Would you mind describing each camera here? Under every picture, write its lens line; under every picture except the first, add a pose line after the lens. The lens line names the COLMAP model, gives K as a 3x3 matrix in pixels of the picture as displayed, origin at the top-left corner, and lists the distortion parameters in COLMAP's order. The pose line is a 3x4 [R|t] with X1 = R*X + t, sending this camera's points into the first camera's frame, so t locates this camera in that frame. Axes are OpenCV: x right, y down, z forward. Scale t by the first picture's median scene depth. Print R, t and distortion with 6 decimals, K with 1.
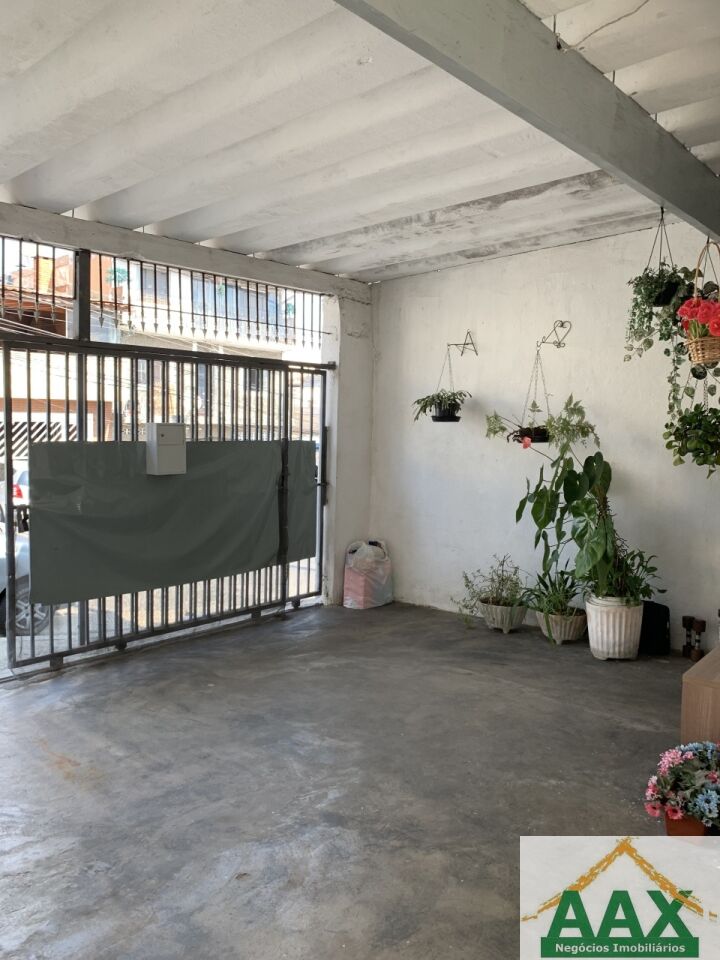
lens RADIAL K [[742.8, 0, 357.6], [0, 742.8, 477.0], [0, 0, 1]] dist [0.033991, -0.059320]
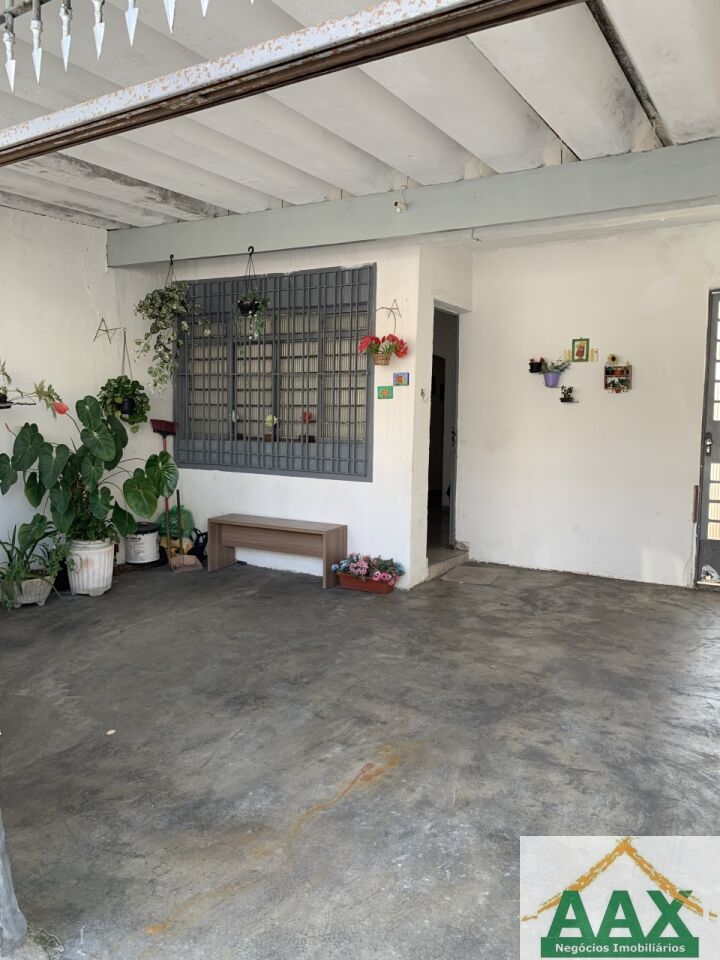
lens RADIAL K [[742.8, 0, 349.5], [0, 742.8, 474.0], [0, 0, 1]] dist [0.033991, -0.059320]
pose [[-0.195124, -0.098411, 0.975829, -1.241935], [0.061958, 0.991729, 0.112403, -0.068703], [-0.978820, 0.082393, -0.187413, 1.187698]]
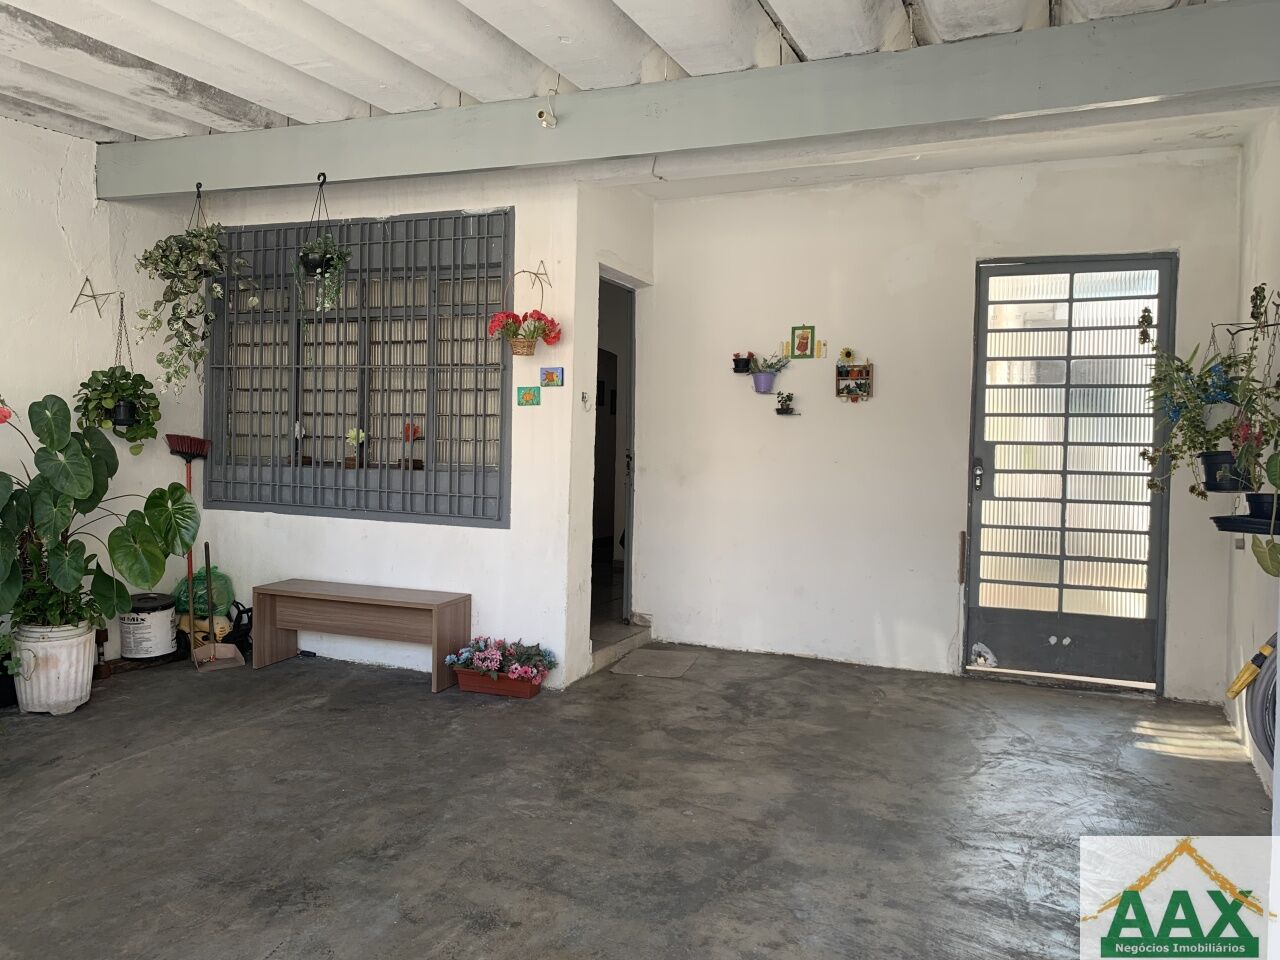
lens RADIAL K [[990.5, 0, 630.5], [0, 990.5, 475.5], [0, 0, 1]] dist [0.033991, -0.059320]
pose [[-0.329580, -0.060620, 0.942180, -1.084227], [0.049648, 0.995443, 0.081415, -0.052433], [-0.942821, 0.073610, -0.325068, 1.130765]]
